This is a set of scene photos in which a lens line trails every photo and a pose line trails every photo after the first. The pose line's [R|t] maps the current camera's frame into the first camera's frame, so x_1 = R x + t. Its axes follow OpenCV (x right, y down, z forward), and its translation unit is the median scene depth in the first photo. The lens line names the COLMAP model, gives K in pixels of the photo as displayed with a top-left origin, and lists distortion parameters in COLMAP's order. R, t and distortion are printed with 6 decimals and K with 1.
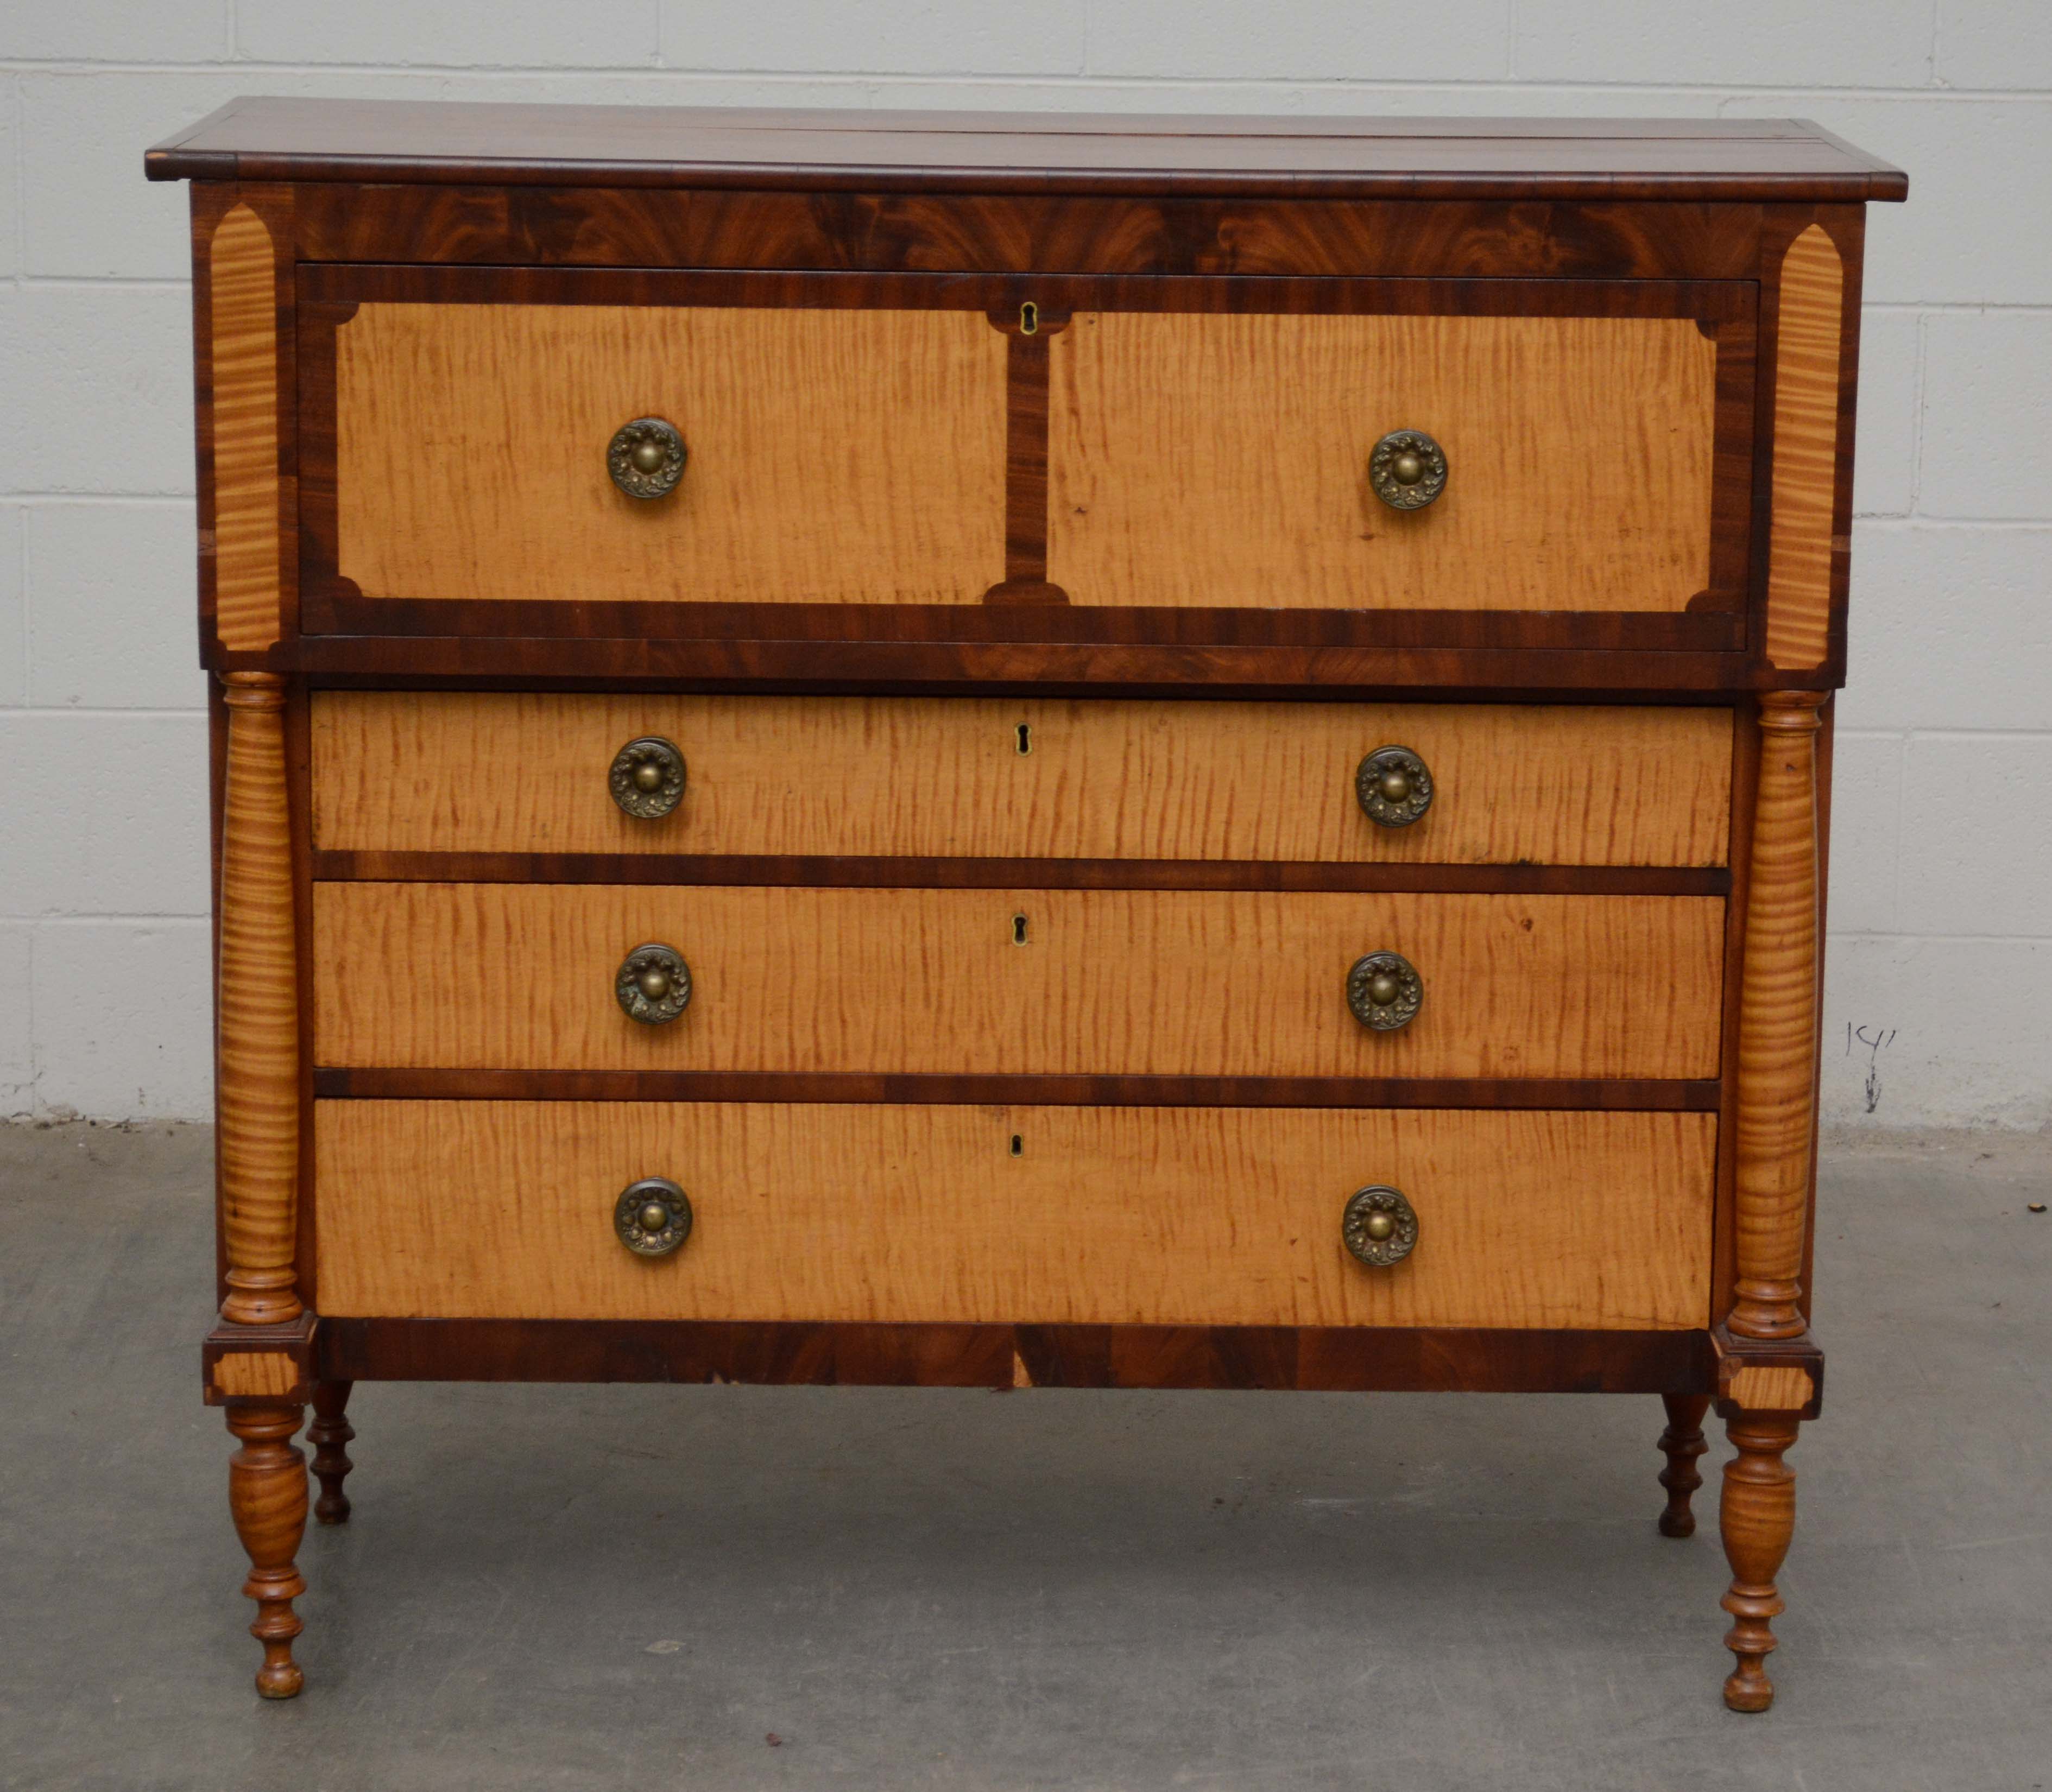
lens RADIAL K [[5788.0, 0, 1098.0], [0, 5788.0, 947.9], [0, 0, 1]] dist [-0.000875, 0.000000]
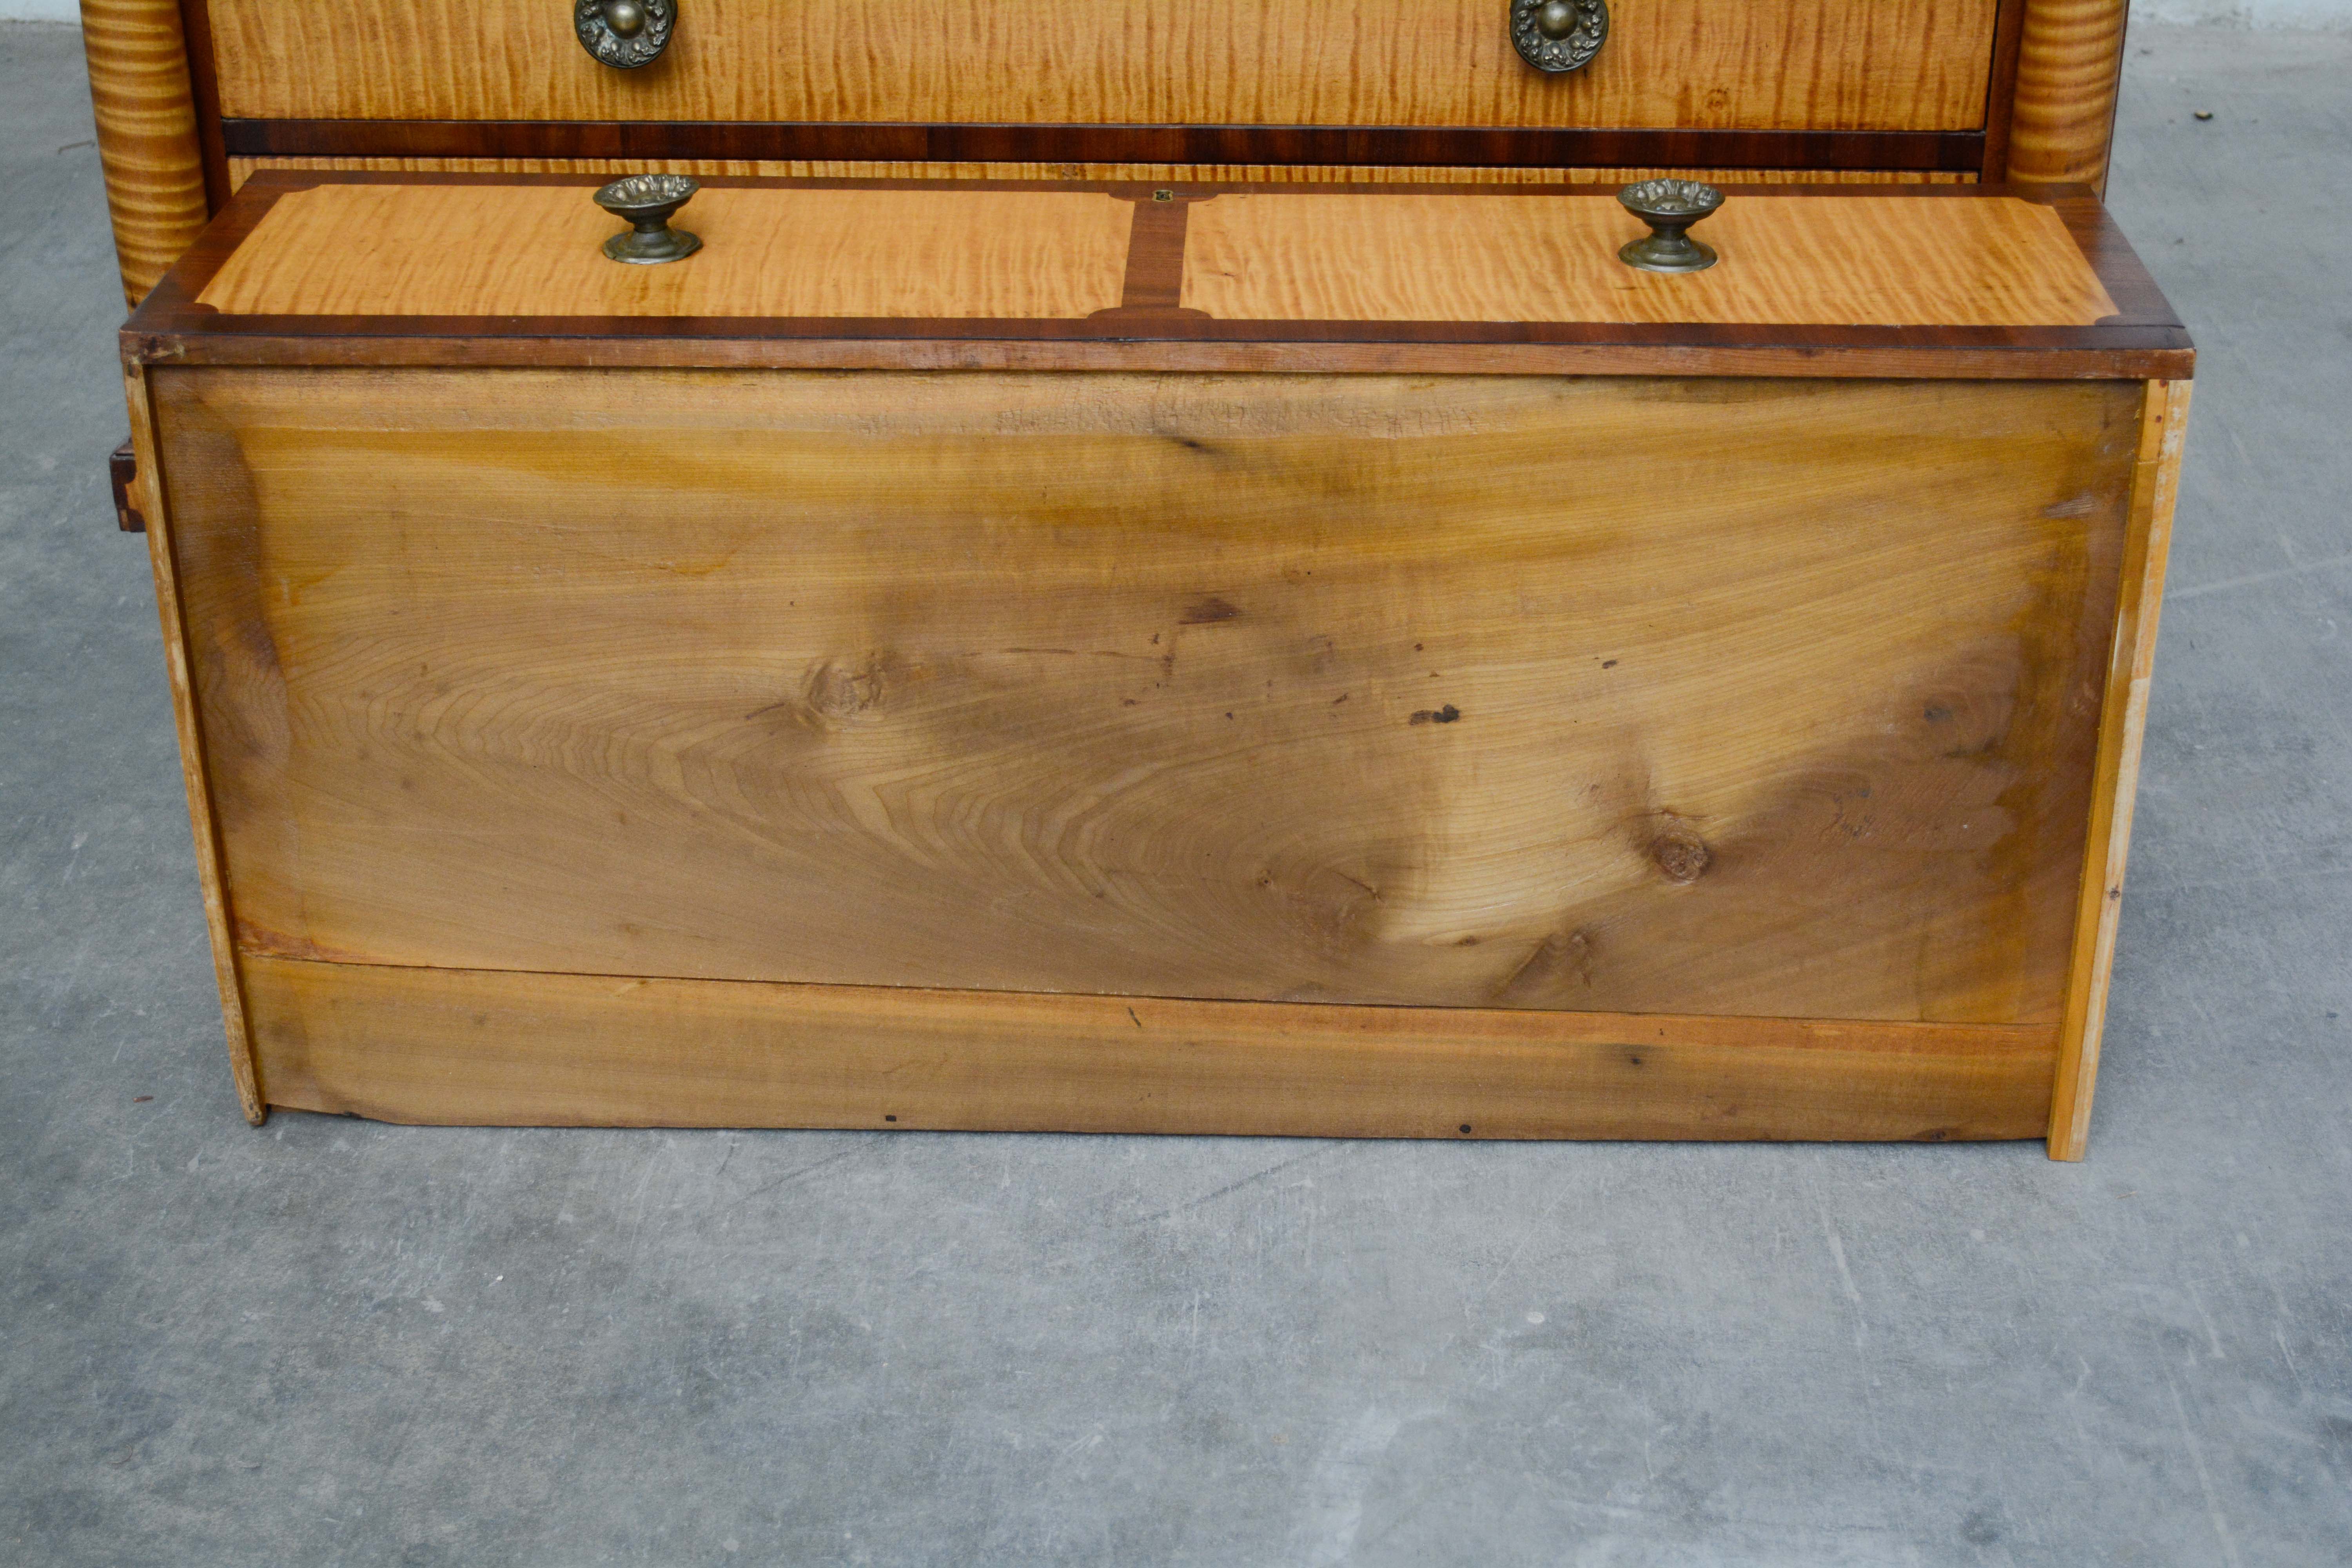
lens RADIAL K [[3468.2, 0, 1161.9], [0, 3468.2, 749.4], [0, 0, 1]] dist [-0.018236, 0.000000]
pose [[0.997957, 0.012057, -0.062740, 0.026783], [0.006334, 0.958520, 0.284956, -0.031896], [0.063573, -0.284771, 0.956485, 0.525742]]
